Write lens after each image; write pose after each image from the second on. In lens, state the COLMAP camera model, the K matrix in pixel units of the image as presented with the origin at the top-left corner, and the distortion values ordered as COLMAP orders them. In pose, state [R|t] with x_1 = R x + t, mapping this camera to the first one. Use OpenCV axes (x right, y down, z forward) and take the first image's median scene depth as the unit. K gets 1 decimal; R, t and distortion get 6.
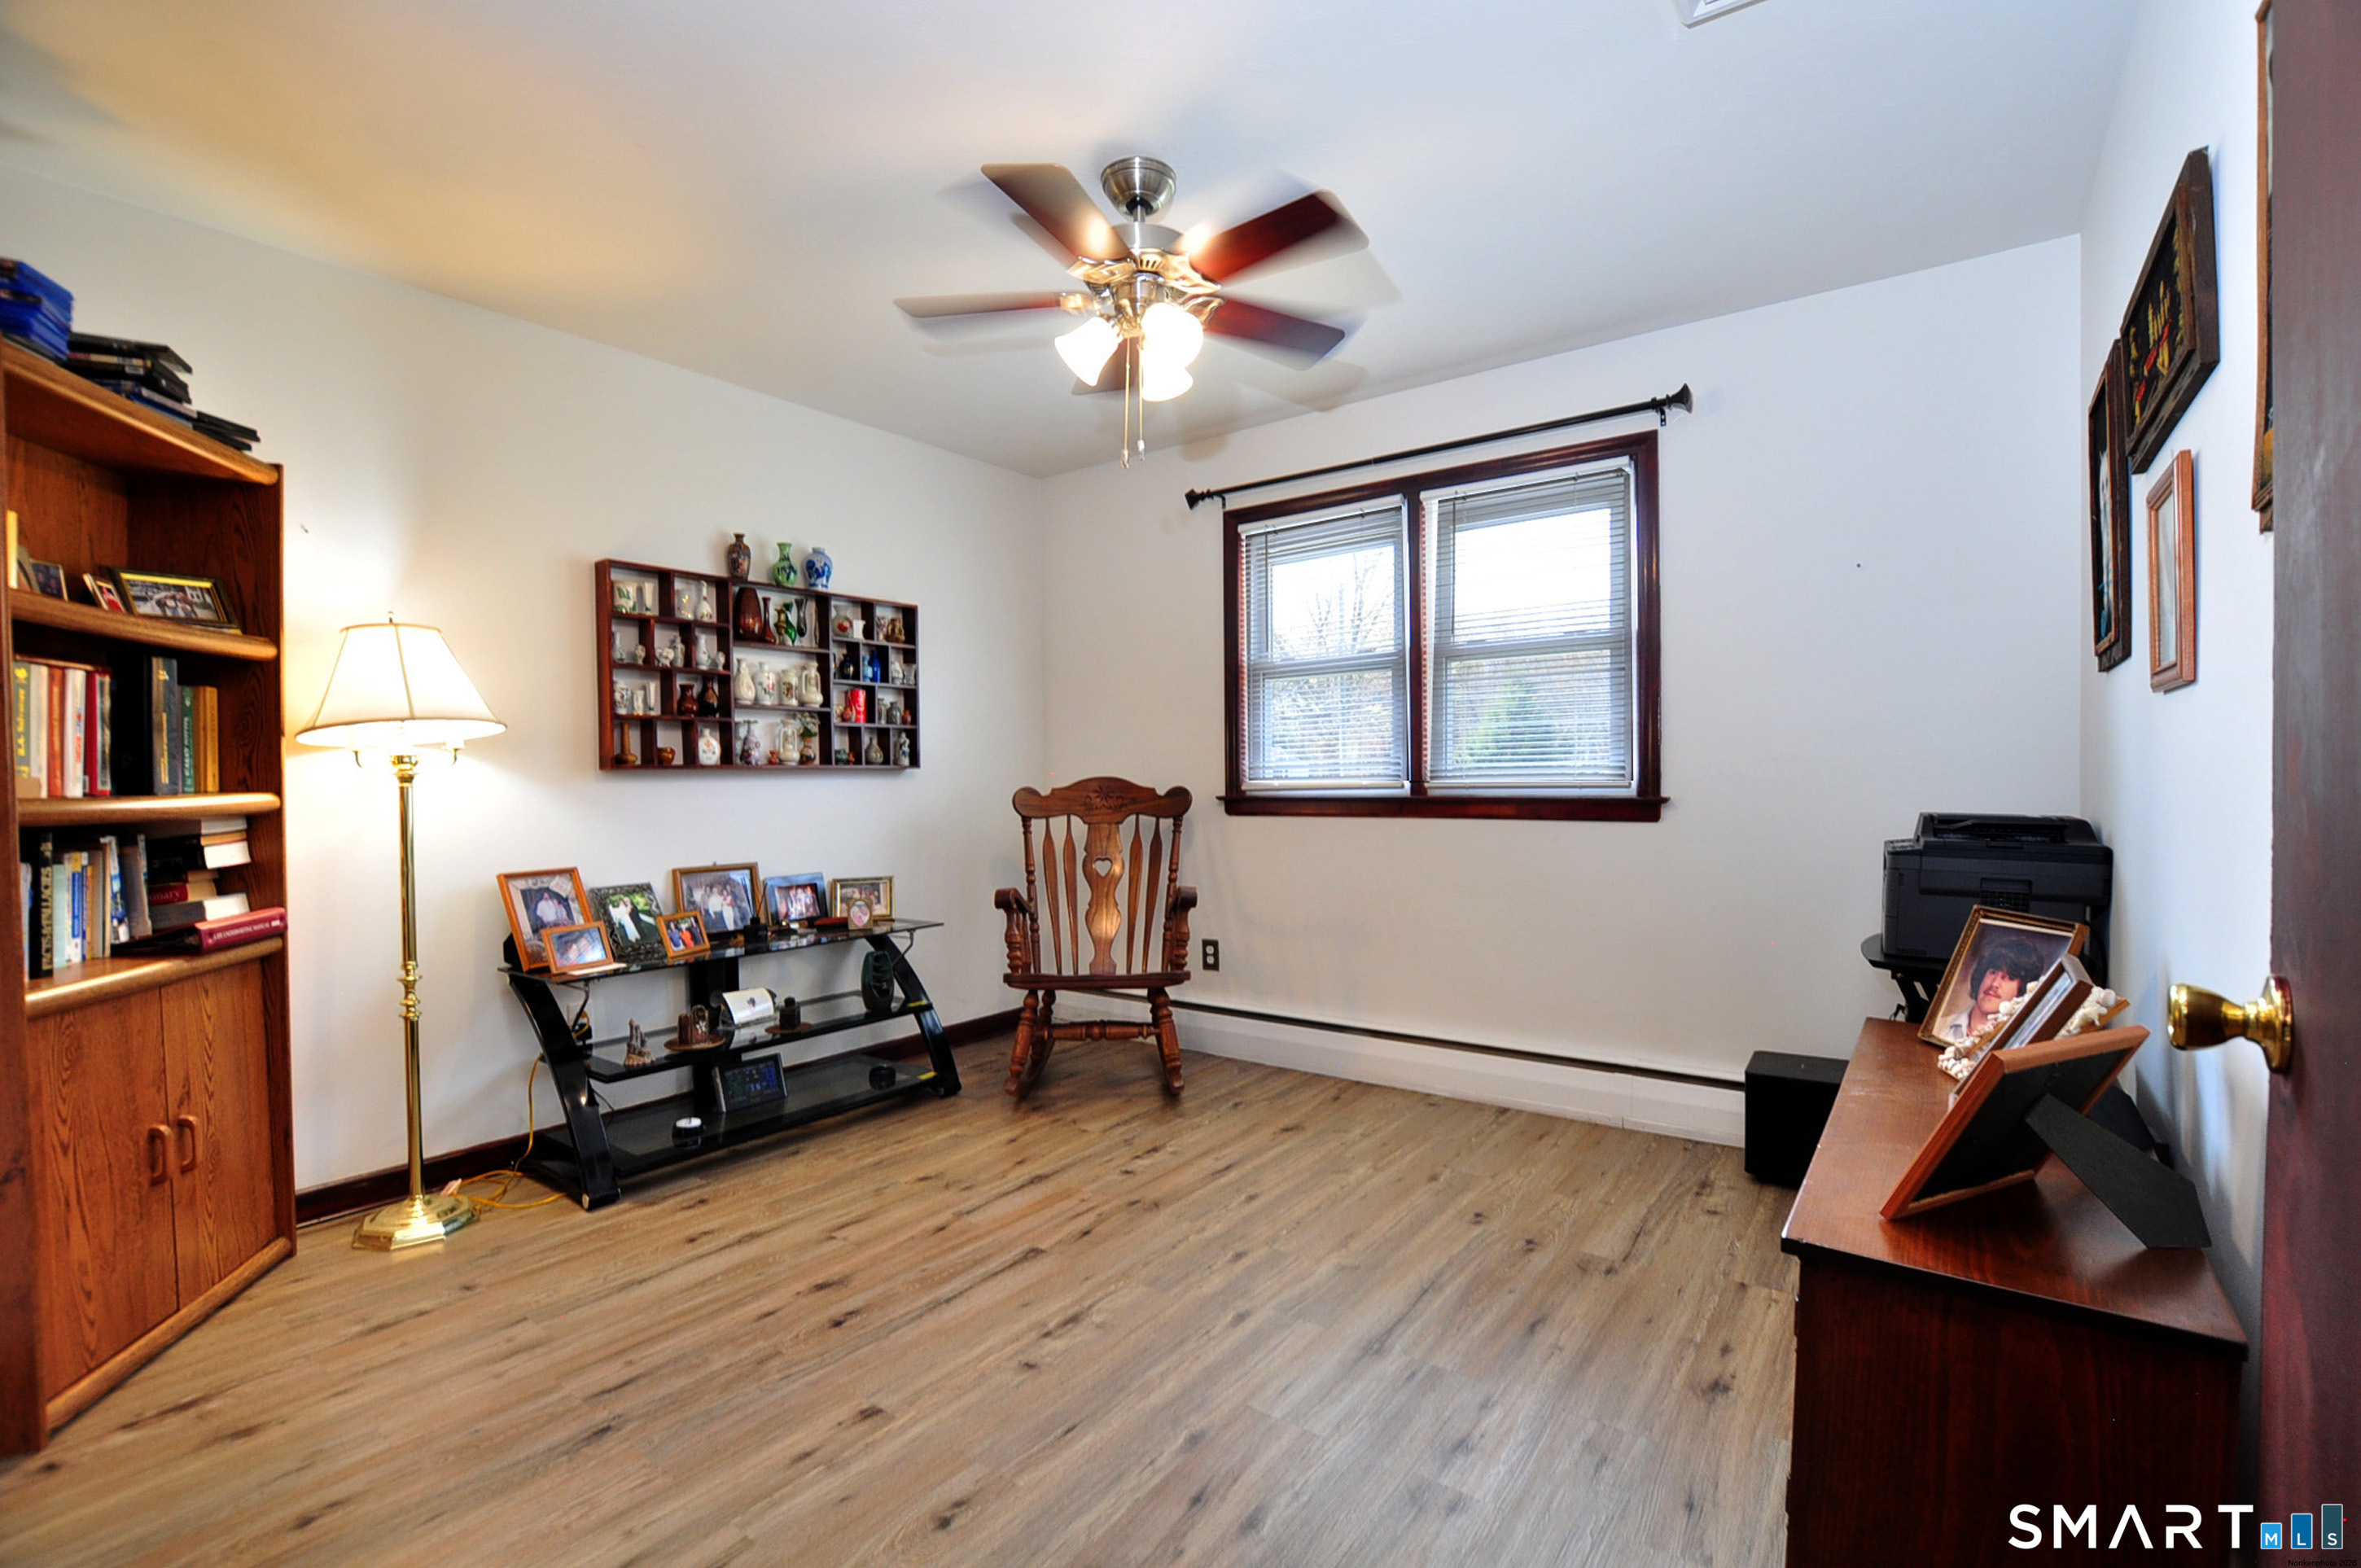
lens RADIAL K [[1034.6, 0, 1180.4], [0, 1034.6, 795.1], [0, 0, 1]] dist [-0.025309, -0.000038]
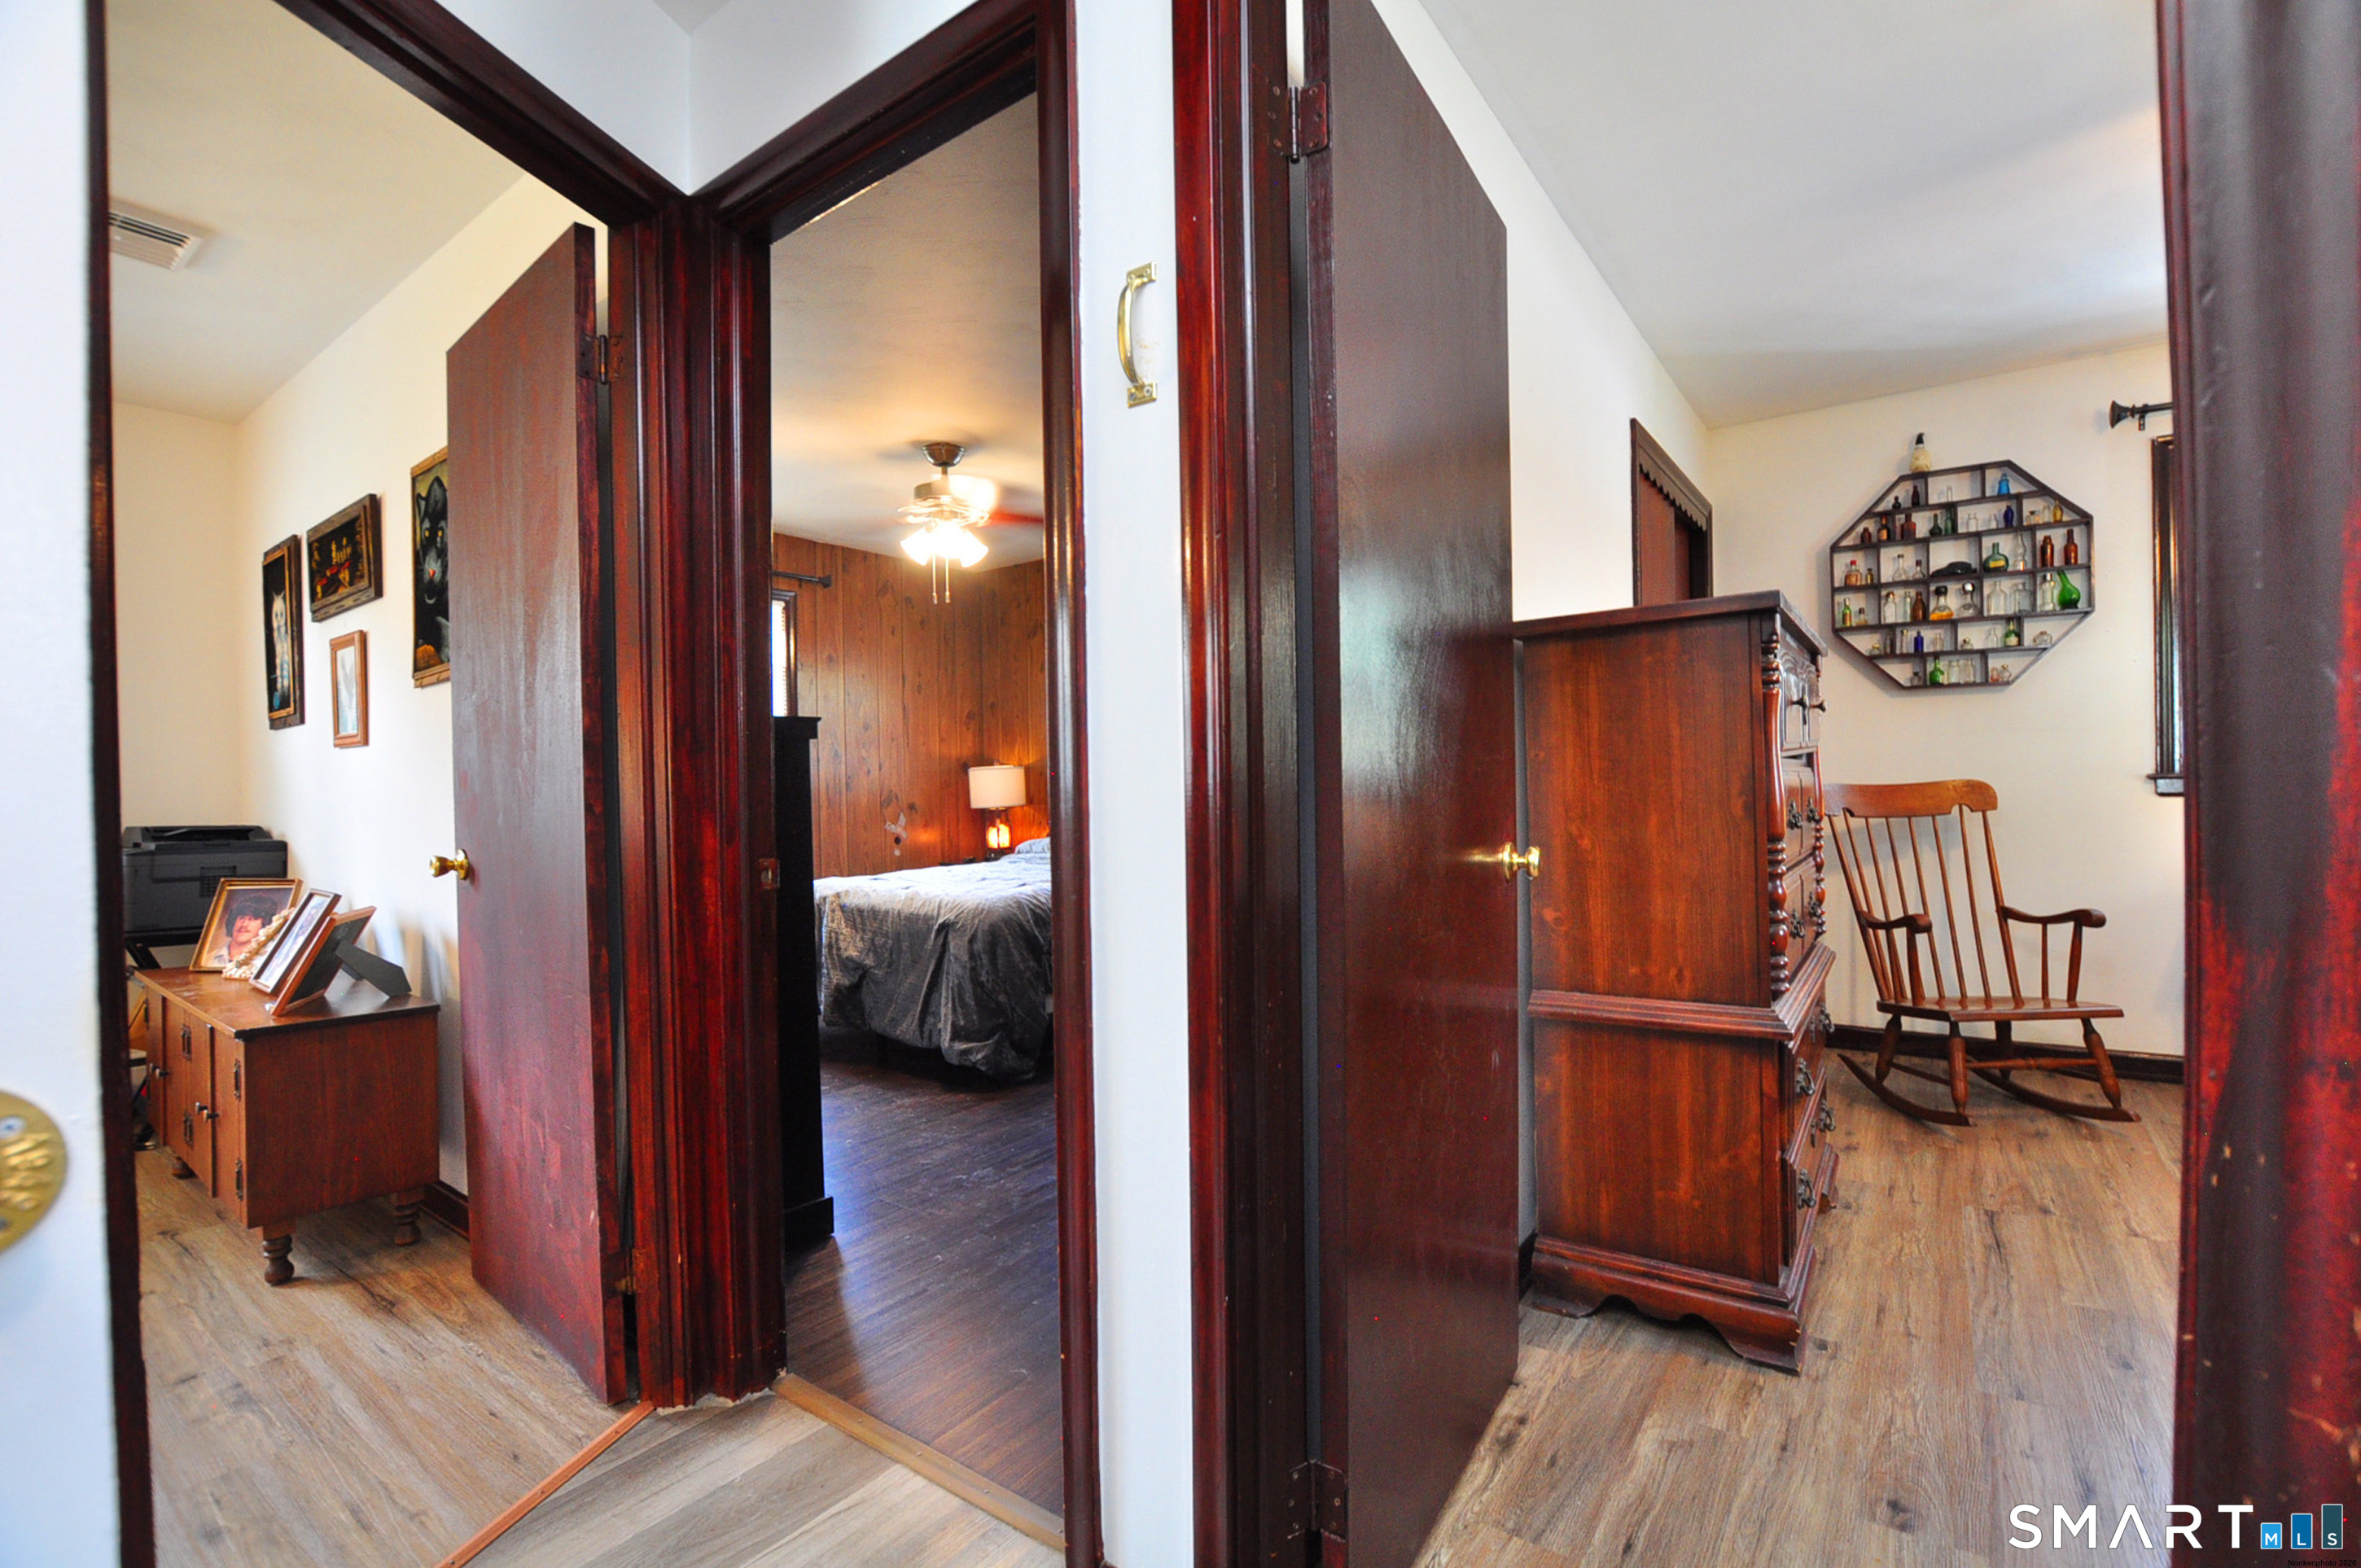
lens RADIAL K [[1034.6, 0, 1180.4], [0, 1034.6, 795.1], [0, 0, 1]] dist [-0.025309, -0.000038]
pose [[-0.006205, -0.005510, 0.999966, -0.781506], [0.036561, 0.999315, 0.005733, 0.027901], [-0.999312, 0.036596, -0.005999, -0.456126]]
